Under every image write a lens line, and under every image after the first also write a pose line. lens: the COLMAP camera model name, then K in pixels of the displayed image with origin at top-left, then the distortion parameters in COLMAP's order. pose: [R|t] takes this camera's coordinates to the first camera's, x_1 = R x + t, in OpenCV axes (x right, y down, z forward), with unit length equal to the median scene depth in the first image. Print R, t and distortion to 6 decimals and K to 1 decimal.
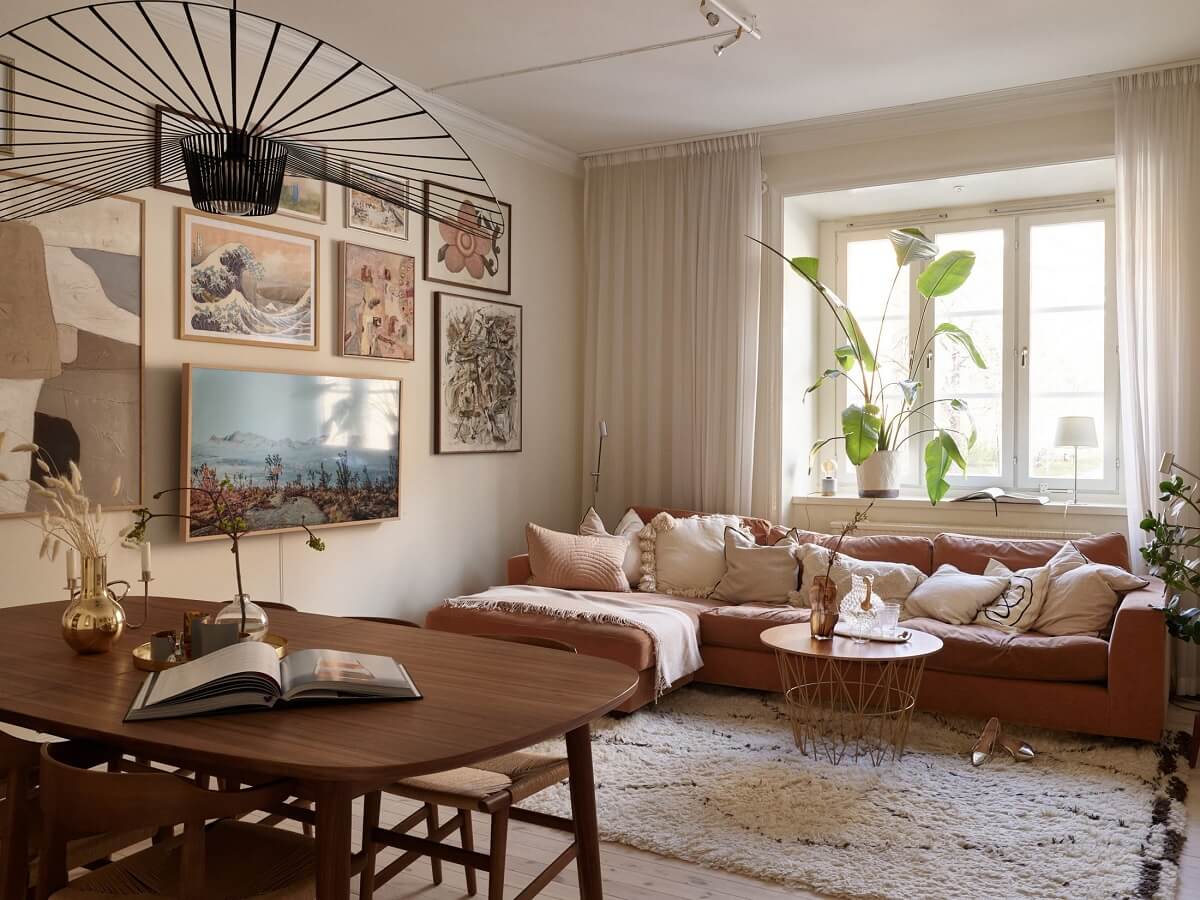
lens RADIAL K [[1029.4, 0, 605.1], [0, 1029.4, 440.0], [0, 0, 1]] dist [-0.002574, -0.005627]
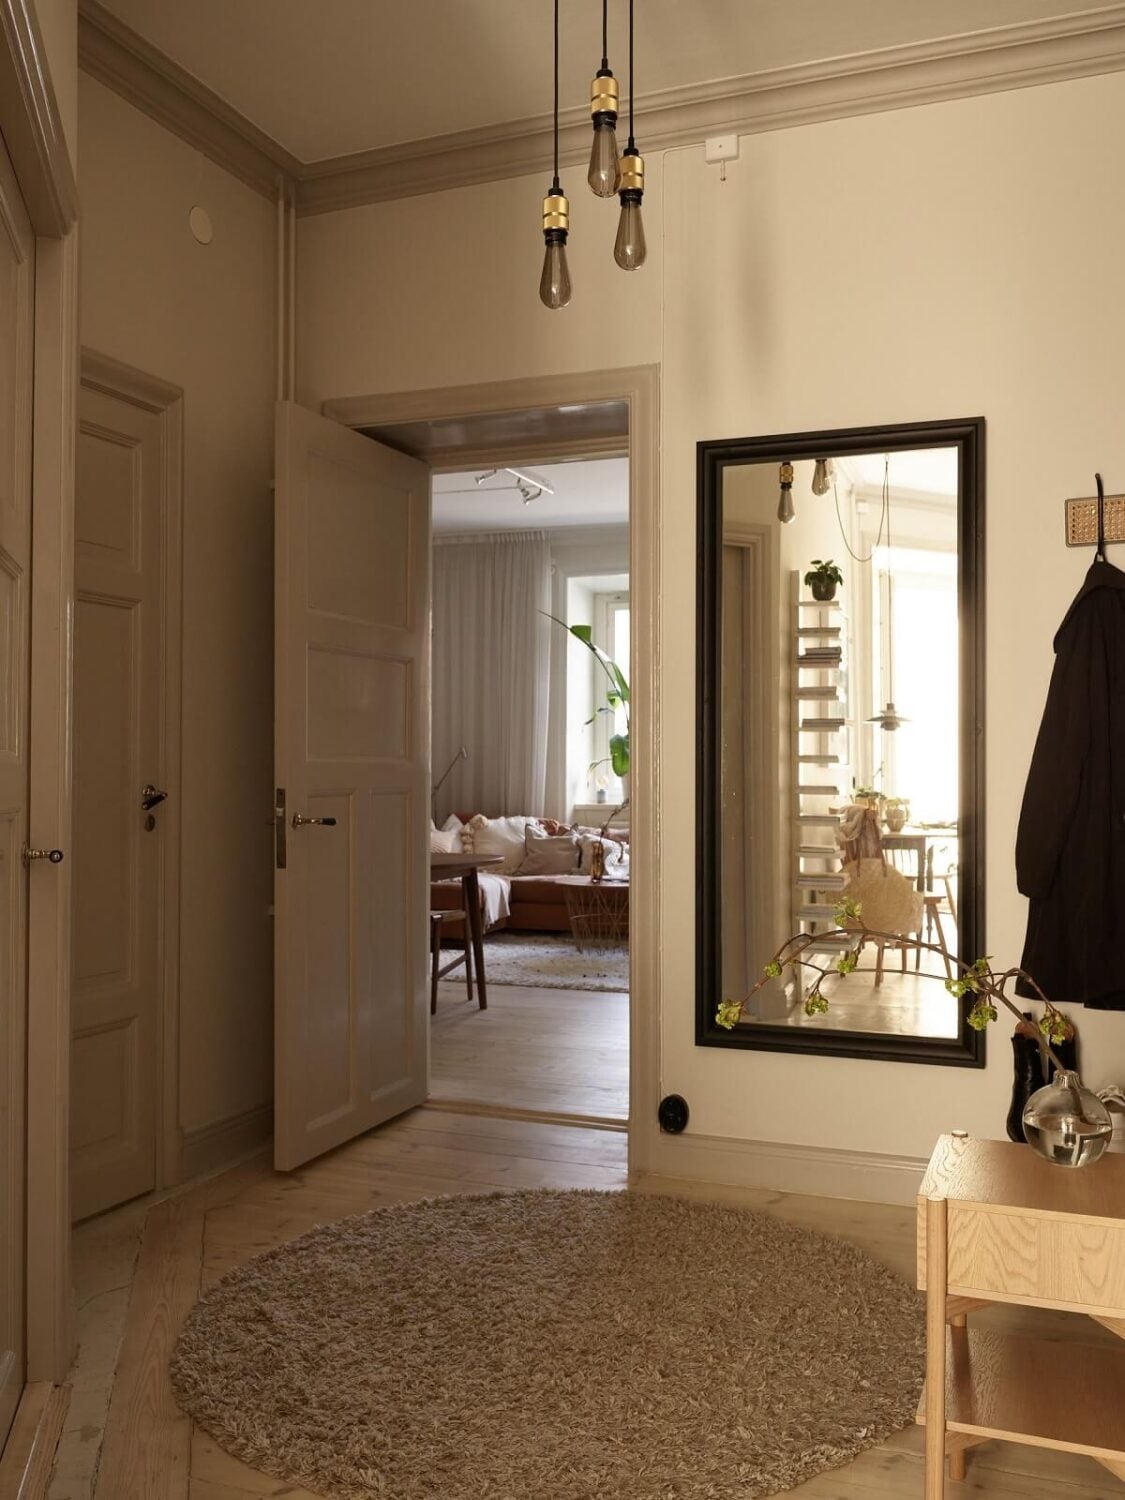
lens RADIAL K [[1286.7, 0, 562.5], [0, 1286.7, 750.0], [0, 0, 1]] dist [-0.002574, -0.005627]
pose [[0.985499, 0.003131, 0.169653, -0.128114], [0.001239, 0.999670, -0.025646, 0.031885], [-0.169678, 0.025484, 0.985170, -0.705864]]
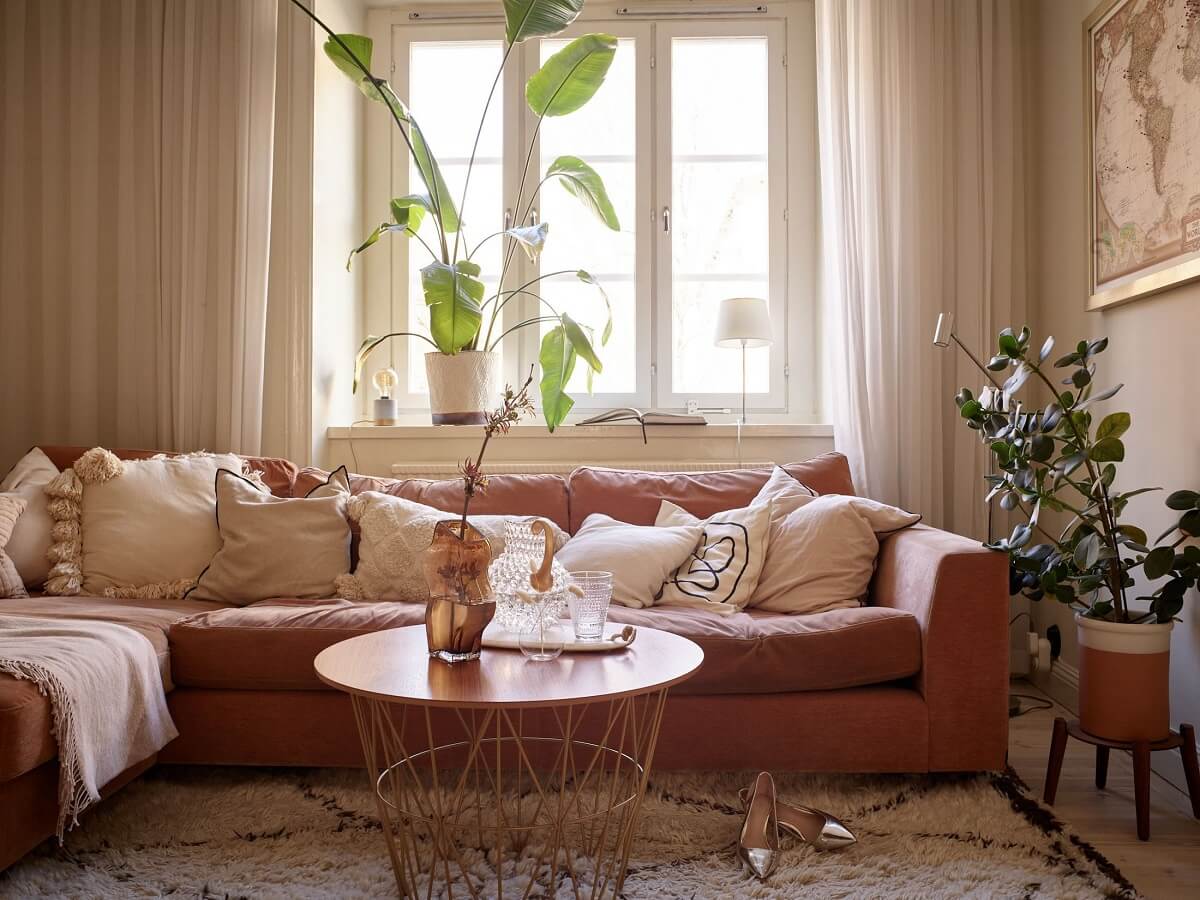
lens RADIAL K [[1022.8, 0, 600.0], [0, 1022.8, 450.0], [0, 0, 1]] dist [-0.065023, 0.019447]
pose [[0.882856, -0.009137, 0.469554, 0.044154], [0.006504, 0.999953, 0.007229, 0.074463], [-0.469598, -0.003329, 0.882874, 0.435711]]
